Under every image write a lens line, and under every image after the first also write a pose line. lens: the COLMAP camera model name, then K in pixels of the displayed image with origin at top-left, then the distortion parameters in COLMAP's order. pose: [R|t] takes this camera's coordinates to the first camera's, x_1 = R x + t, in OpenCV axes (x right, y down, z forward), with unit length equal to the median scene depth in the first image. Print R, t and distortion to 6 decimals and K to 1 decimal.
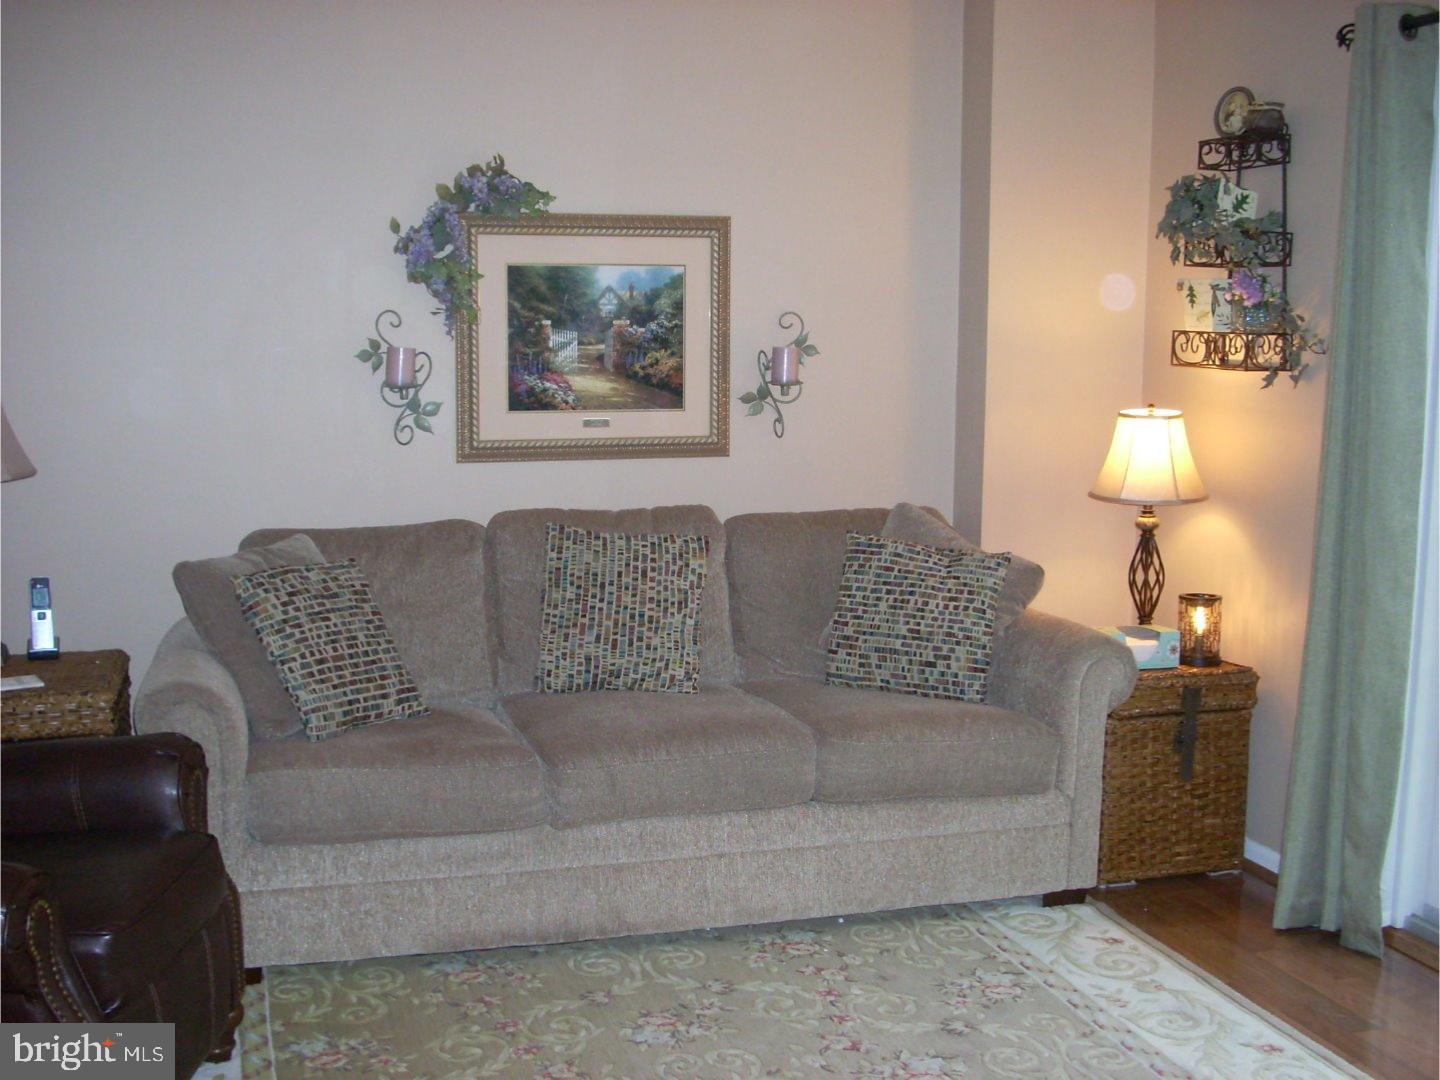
lens RADIAL K [[1607.5, 0, 719.2], [0, 1607.5, 542.1], [0, 0, 1]] dist [-0.122318, 0.000000]
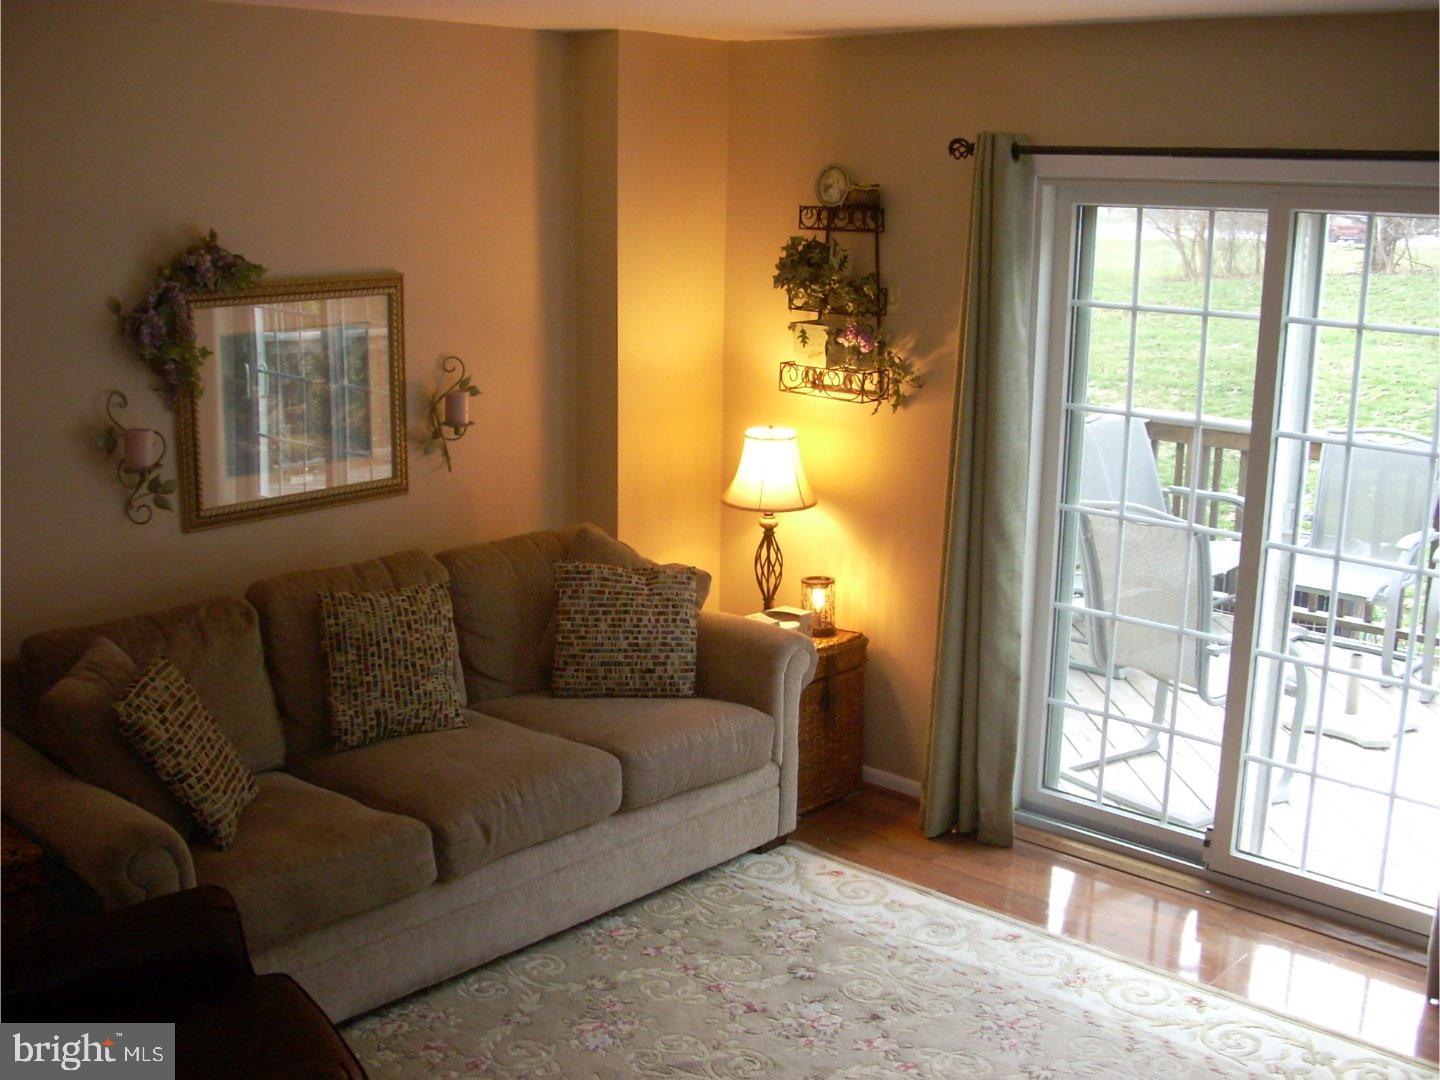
lens RADIAL K [[1607.5, 0, 724.5], [0, 1607.5, 537.2], [0, 0, 1]] dist [-0.122318, 0.000000]
pose [[0.860753, -0.106928, 0.497665, -0.397953], [0.060783, 0.992283, 0.108072, -0.145521], [-0.505381, -0.062774, 0.860610, -0.039393]]
